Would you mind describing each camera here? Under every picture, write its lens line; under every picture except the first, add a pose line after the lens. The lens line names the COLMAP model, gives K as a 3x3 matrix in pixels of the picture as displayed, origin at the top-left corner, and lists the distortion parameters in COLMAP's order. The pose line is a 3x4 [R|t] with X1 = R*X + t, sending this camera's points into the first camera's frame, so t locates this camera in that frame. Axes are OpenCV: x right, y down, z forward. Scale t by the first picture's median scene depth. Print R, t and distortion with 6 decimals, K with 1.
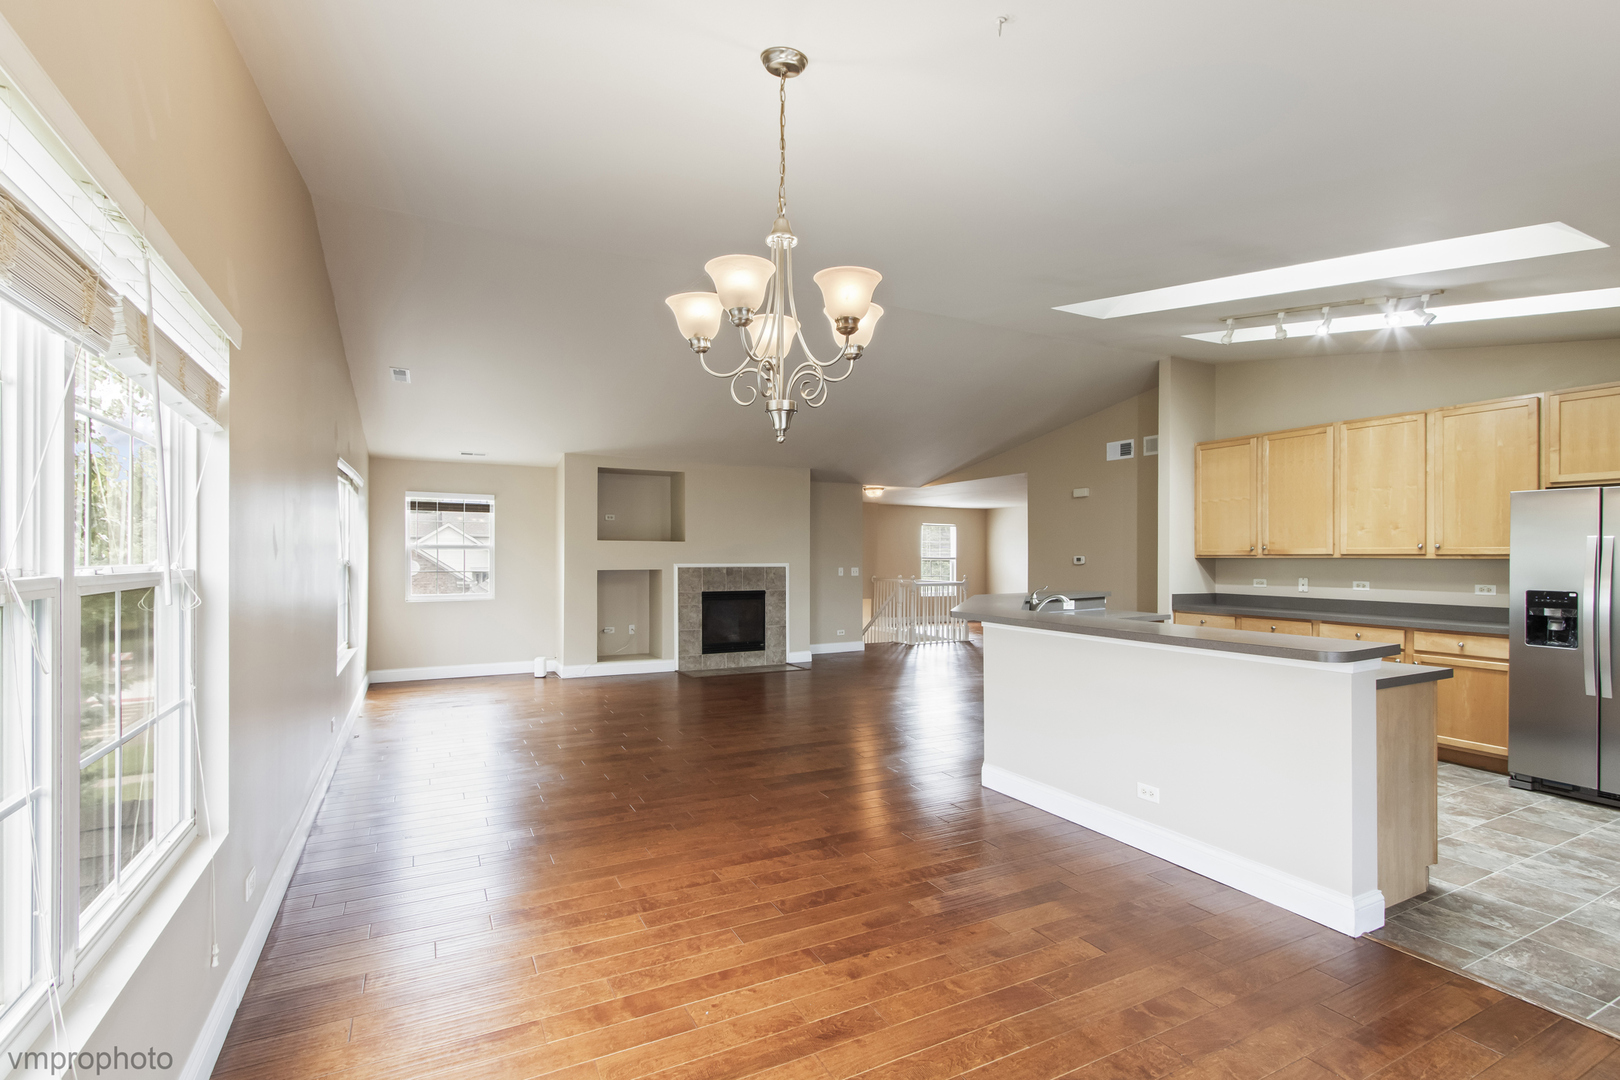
lens RADIAL K [[744.6, 0, 798.0], [0, 744.6, 563.7], [0, 0, 1]] dist [0.003584, 0.000466]
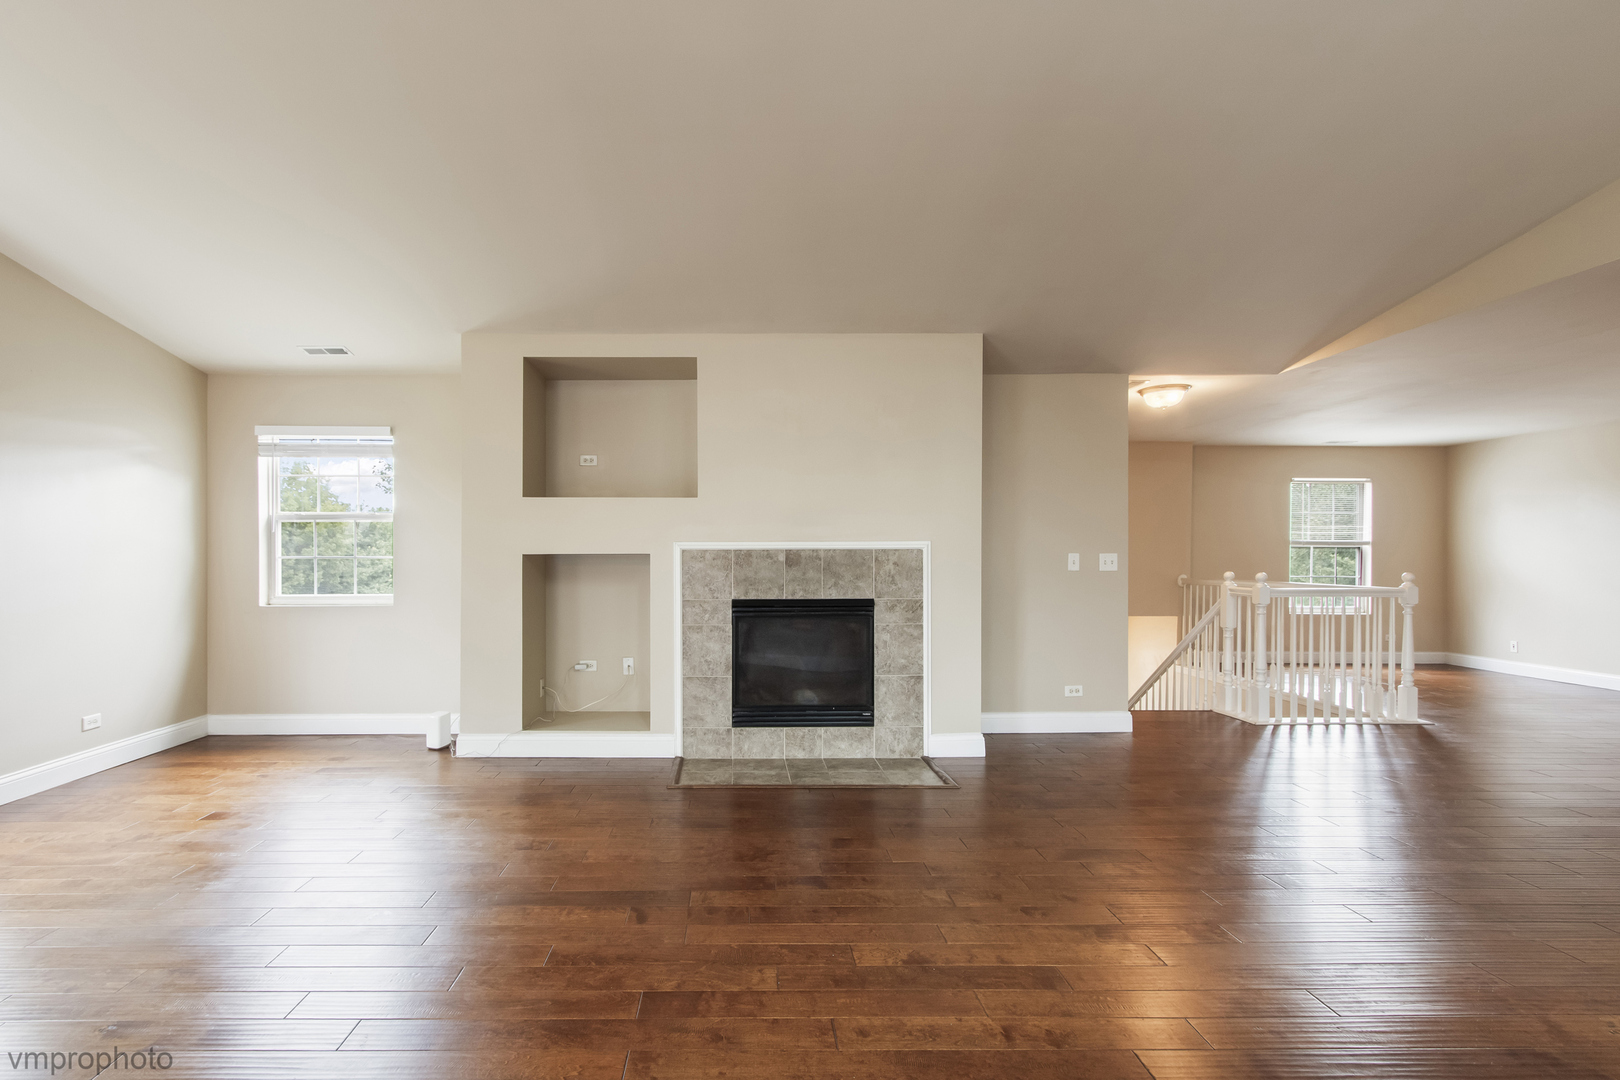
lens RADIAL K [[744.6, 0, 755.0], [0, 744.6, 575.5], [0, 0, 1]] dist [0.003584, 0.000466]
pose [[0.892587, 0.006356, -0.450830, 0.104314], [-0.001306, 0.999933, 0.011511, 0.016544], [0.450873, -0.009686, 0.892536, 0.572152]]
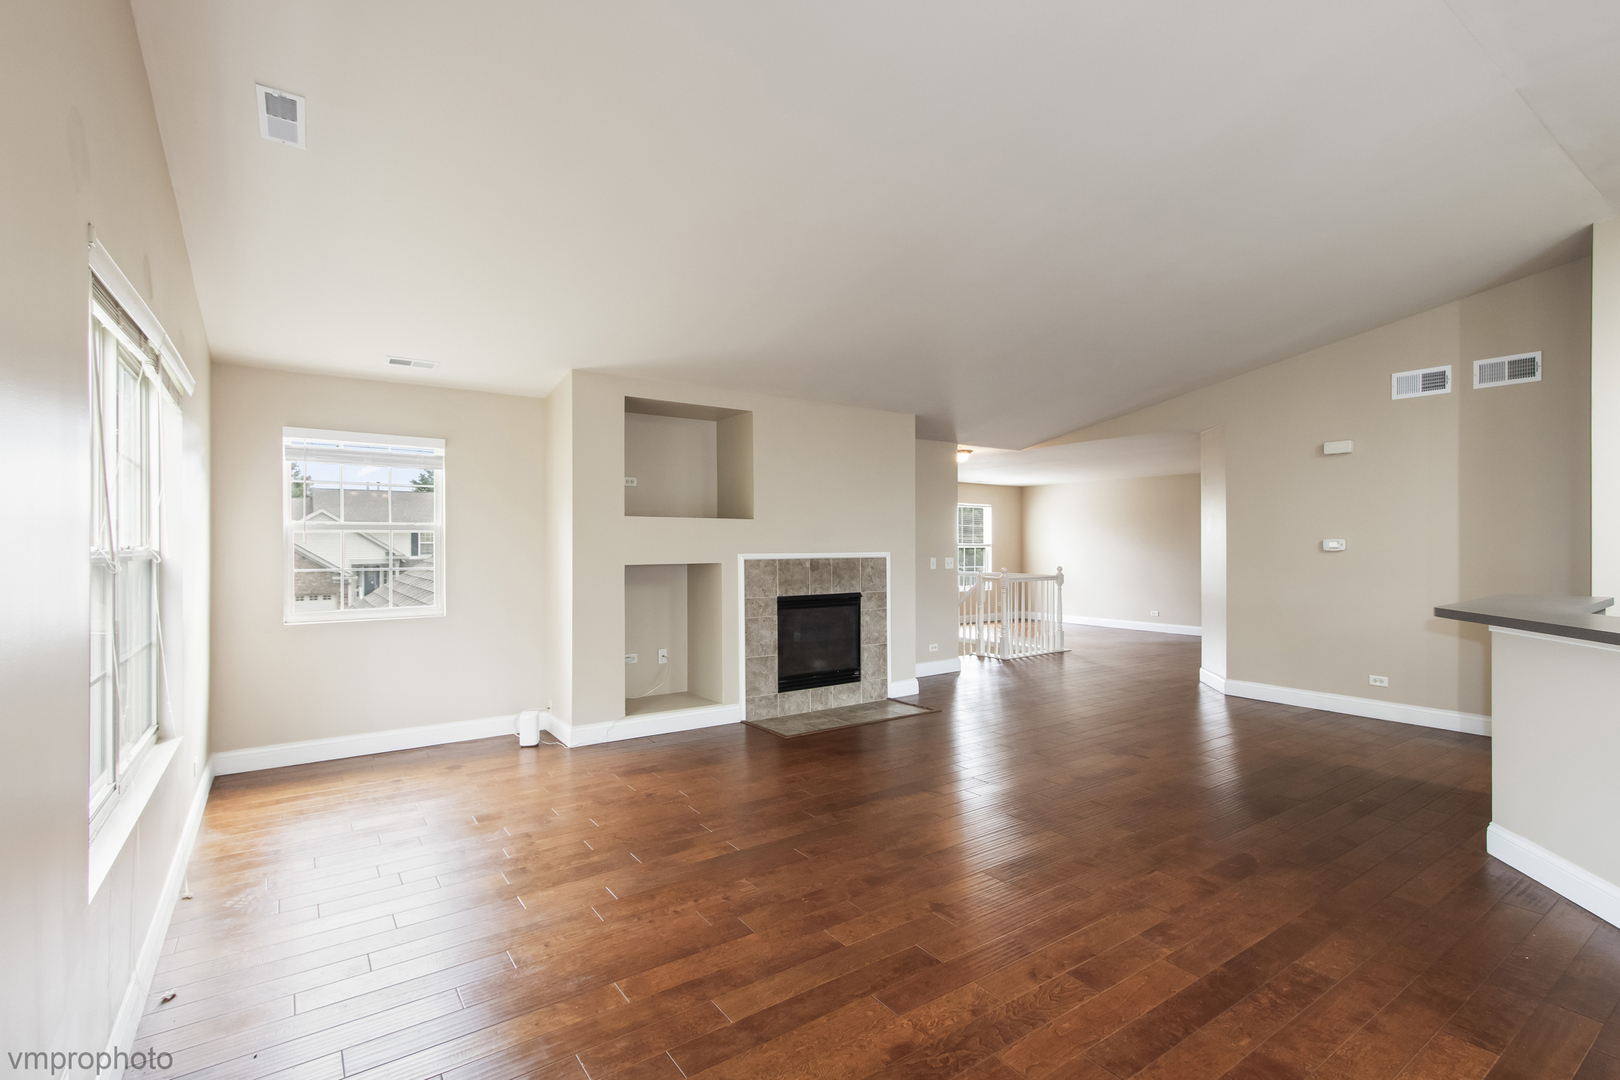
lens RADIAL K [[744.6, 0, 796.7], [0, 744.6, 550.0], [0, 0, 1]] dist [0.003584, 0.000466]
pose [[0.991287, -0.004725, 0.131637, -0.197737], [0.005150, 0.999983, -0.002885, -0.000820], [-0.131621, 0.003538, 0.991294, 0.355649]]
